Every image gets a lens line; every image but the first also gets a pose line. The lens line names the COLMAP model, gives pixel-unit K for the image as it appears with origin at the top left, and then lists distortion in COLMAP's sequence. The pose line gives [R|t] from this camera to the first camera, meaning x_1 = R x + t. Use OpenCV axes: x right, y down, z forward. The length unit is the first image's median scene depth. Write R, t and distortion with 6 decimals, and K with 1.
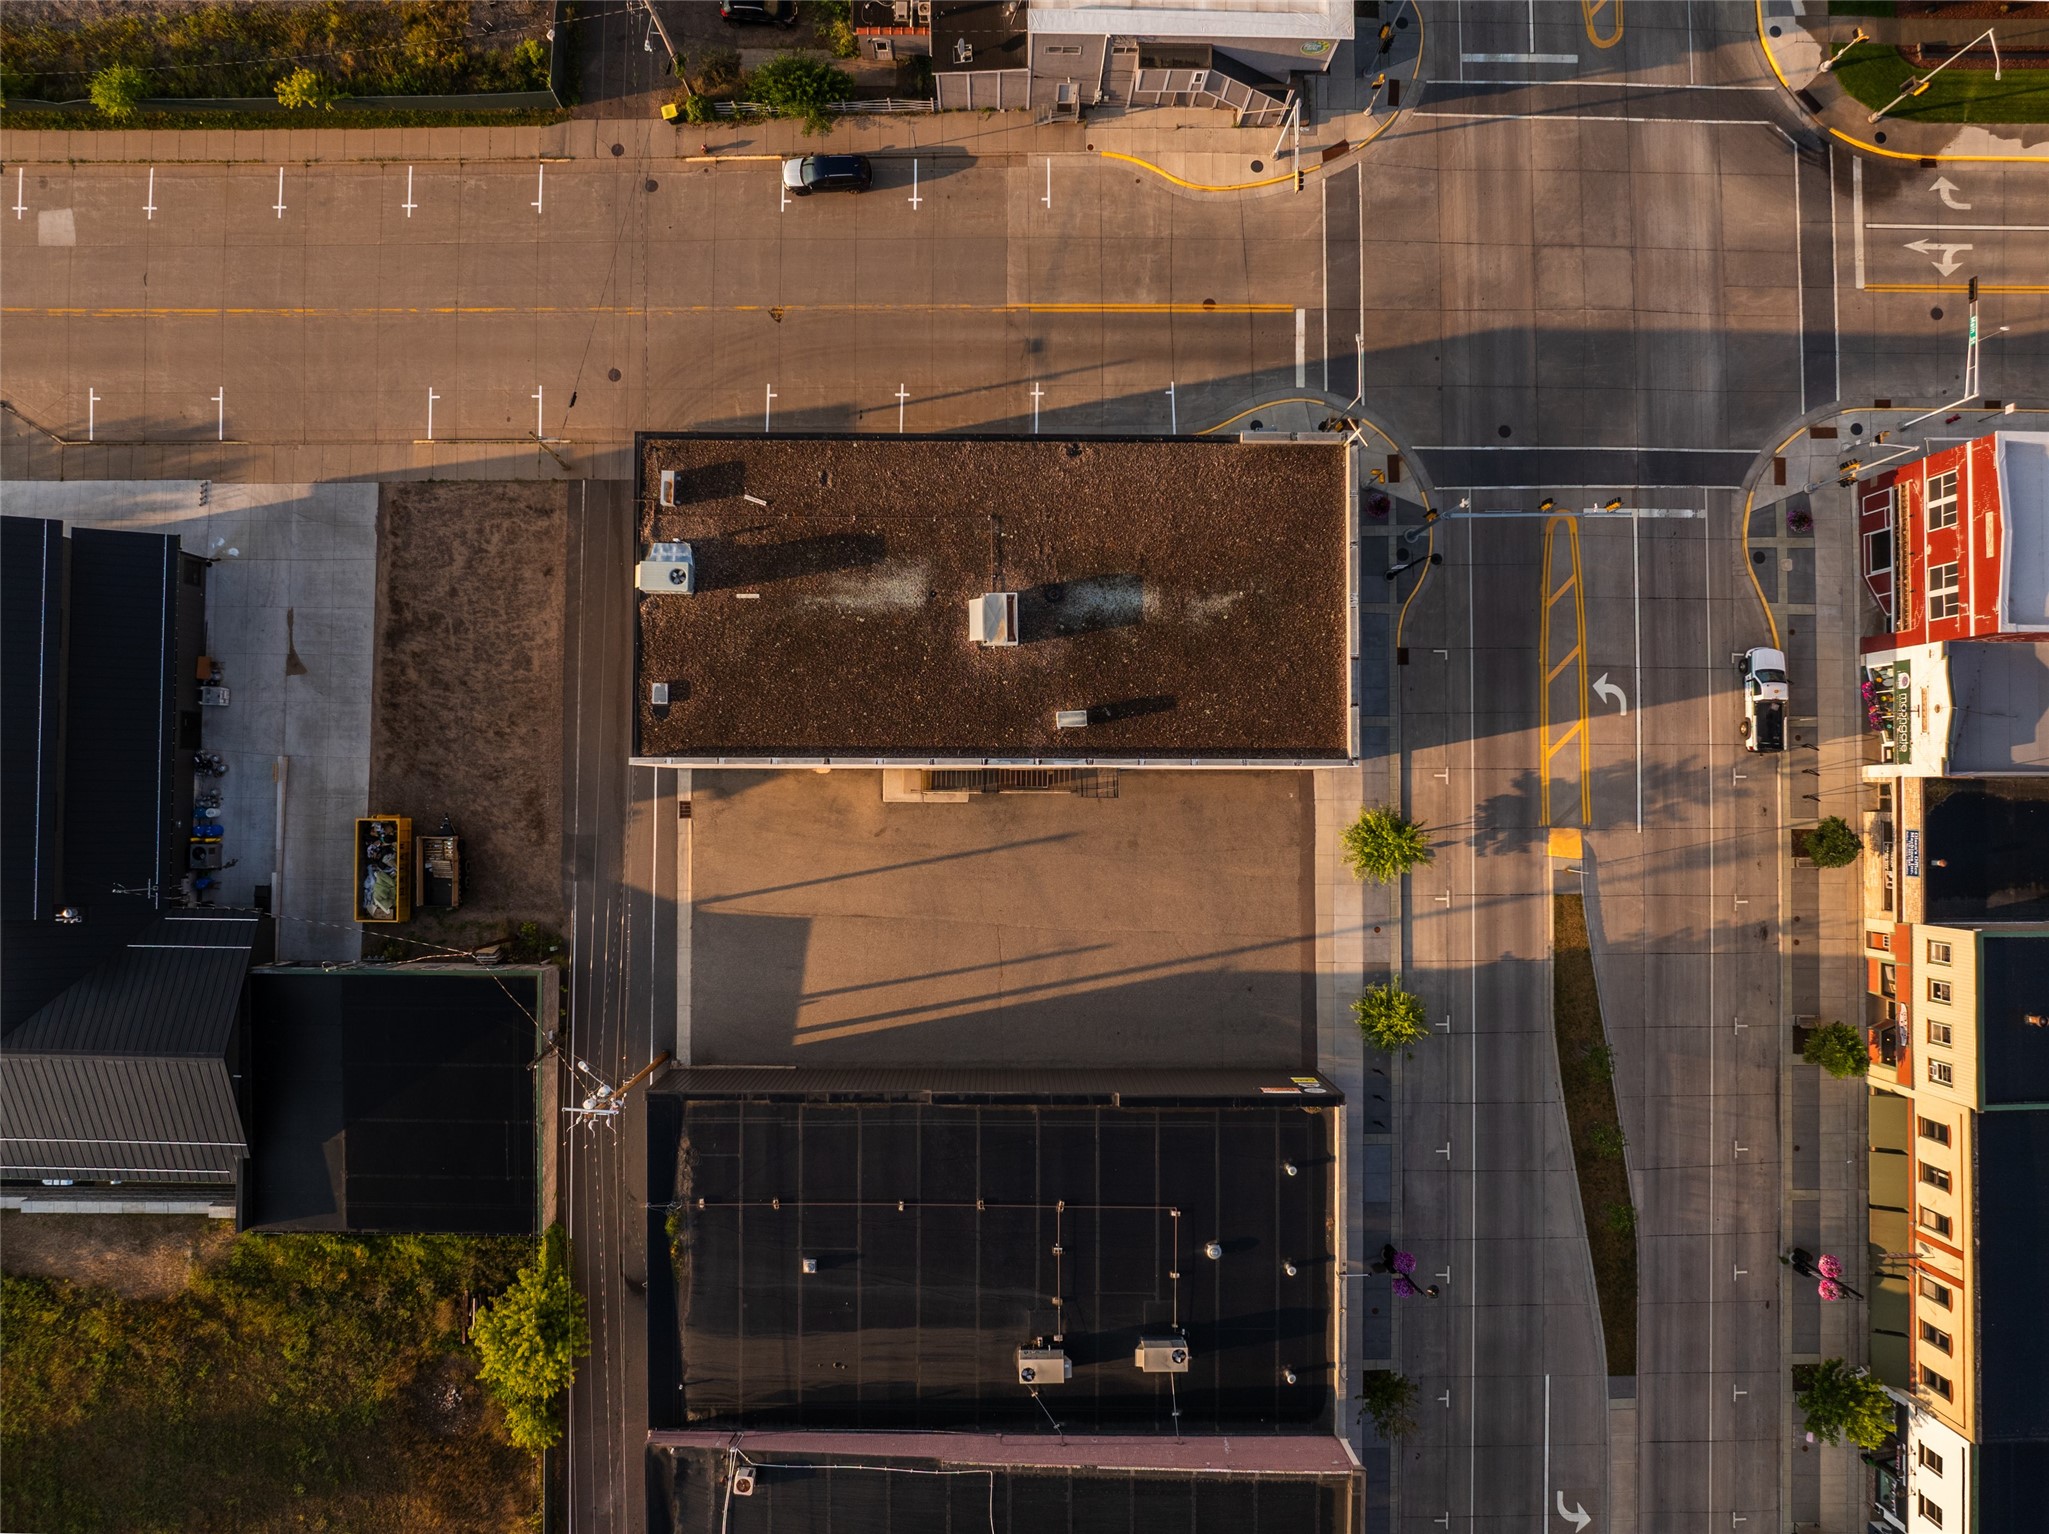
lens RADIAL K [[1447.3, 0, 1021.2], [0, 1447.3, 775.3], [0, 0, 1]] dist [-0.039849, 0.004545]
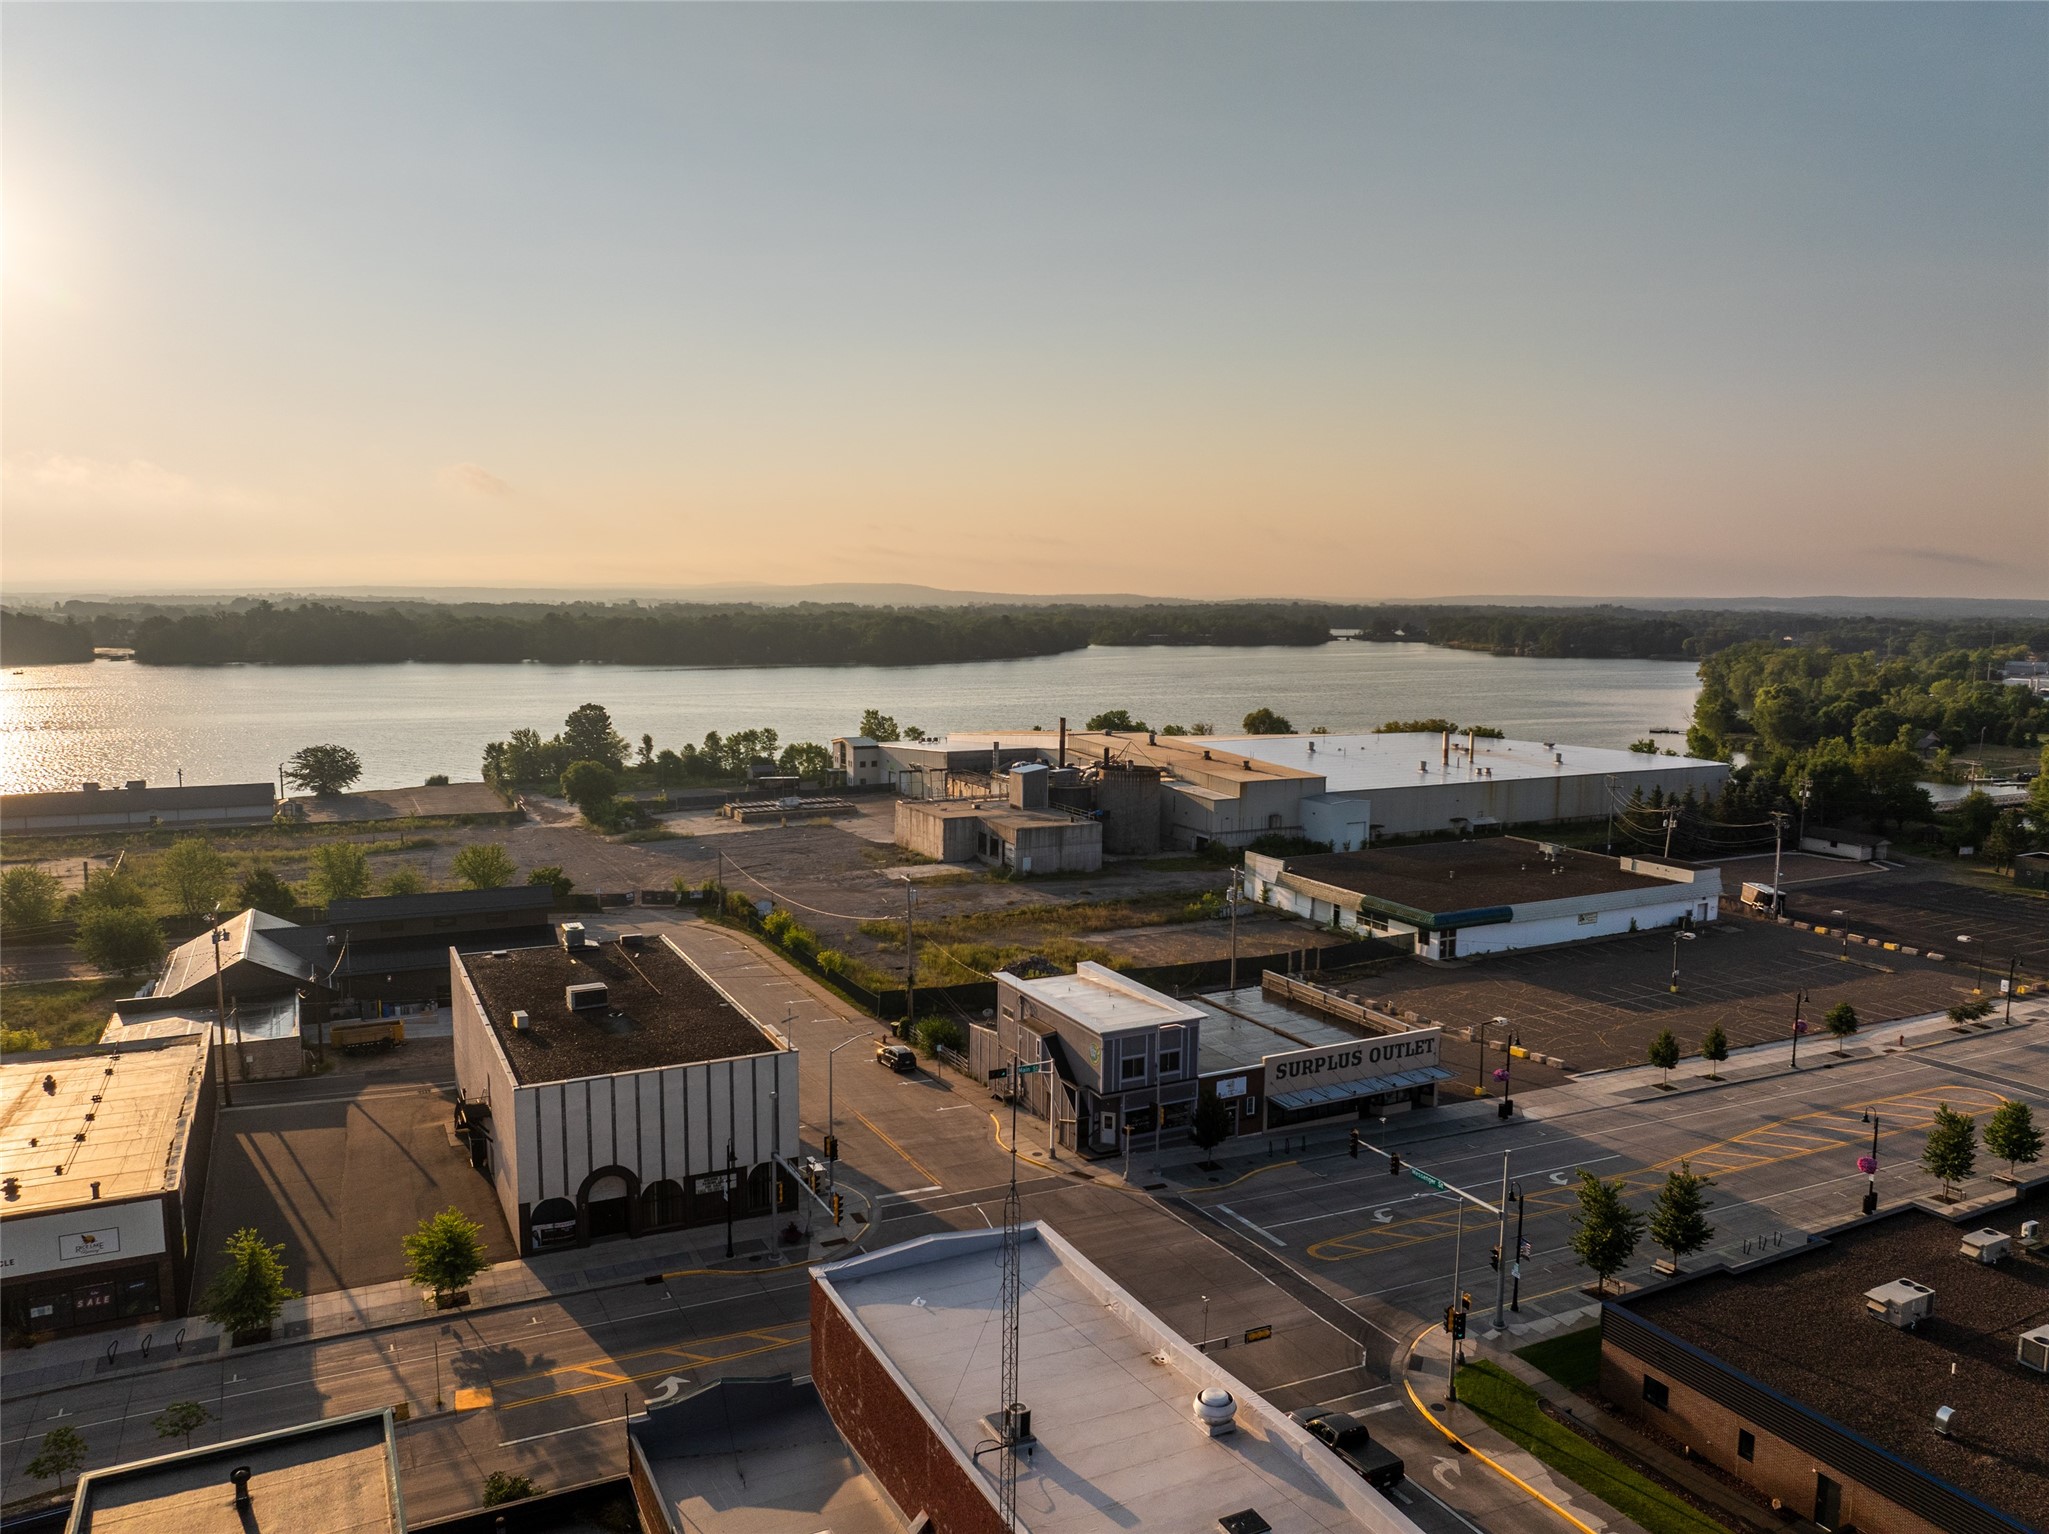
lens RADIAL K [[1447.3, 0, 1028.9], [0, 1447.3, 767.6], [0, 0, 1]] dist [-0.039849, 0.004545]
pose [[0.456379, 0.096513, -0.884536, 1.206202], [-0.889729, 0.060695, -0.452436, 0.111081], [0.010021, 0.993479, 0.113570, 0.543682]]
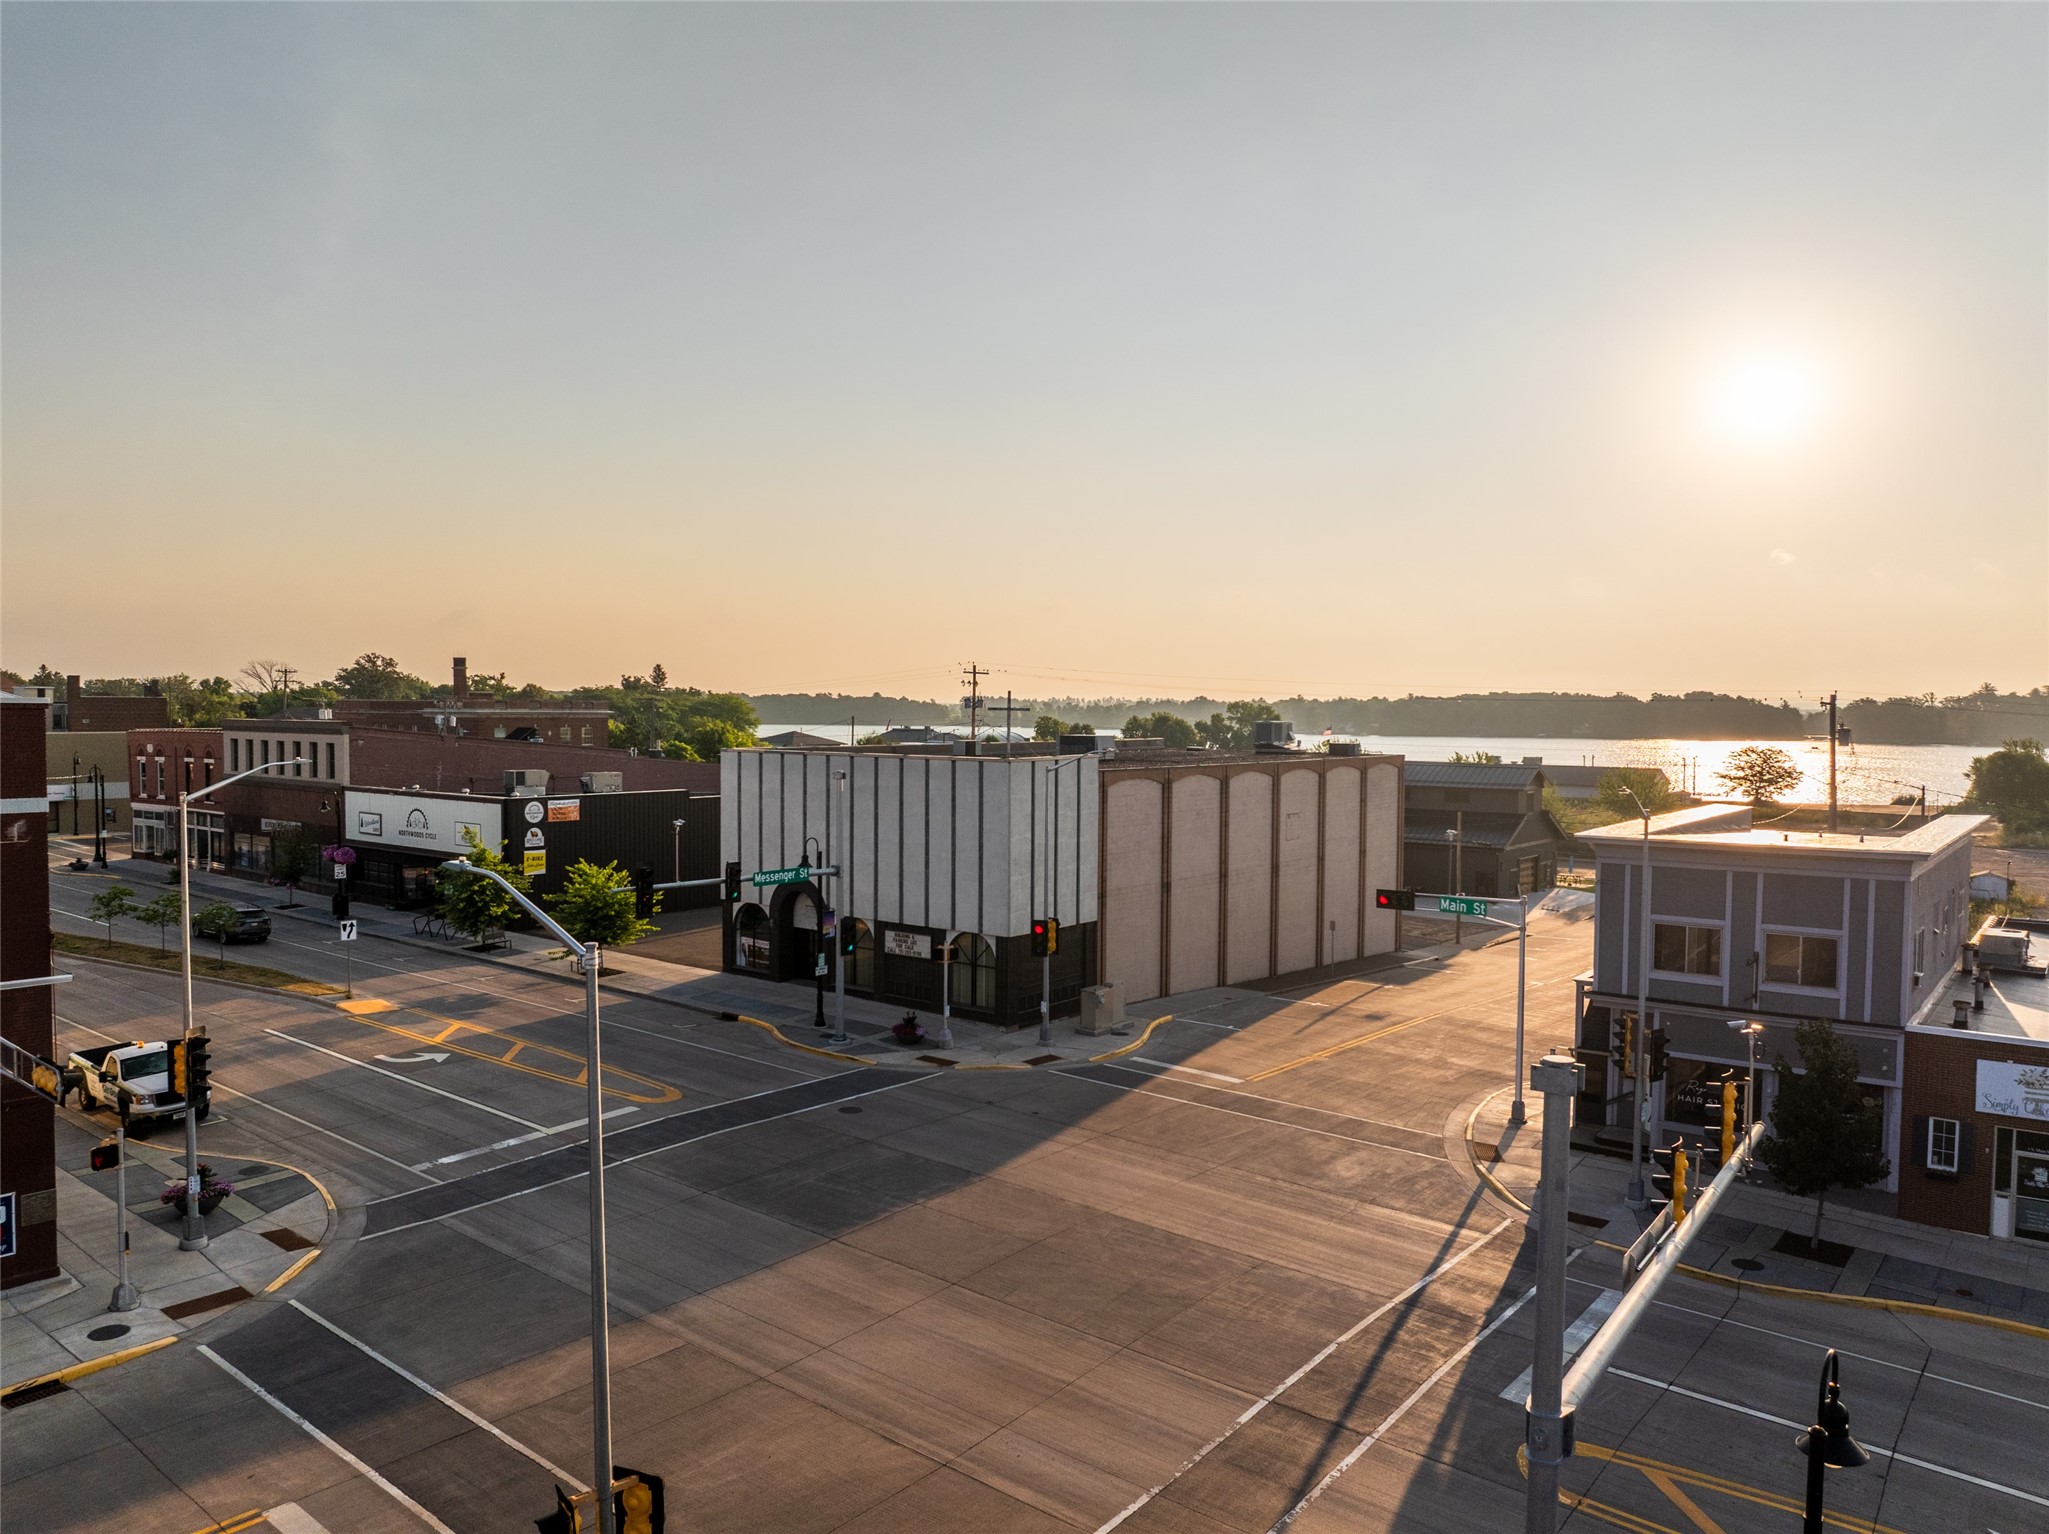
lens RADIAL K [[1447.3, 0, 1023.0], [0, 1447.3, 751.0], [0, 0, 1]] dist [-0.039849, 0.004545]
pose [[-0.620360, 0.005205, -0.784300, 0.717704], [-0.784308, -0.008933, 0.620307, -0.622157], [-0.003778, 0.999947, 0.009624, 0.861303]]
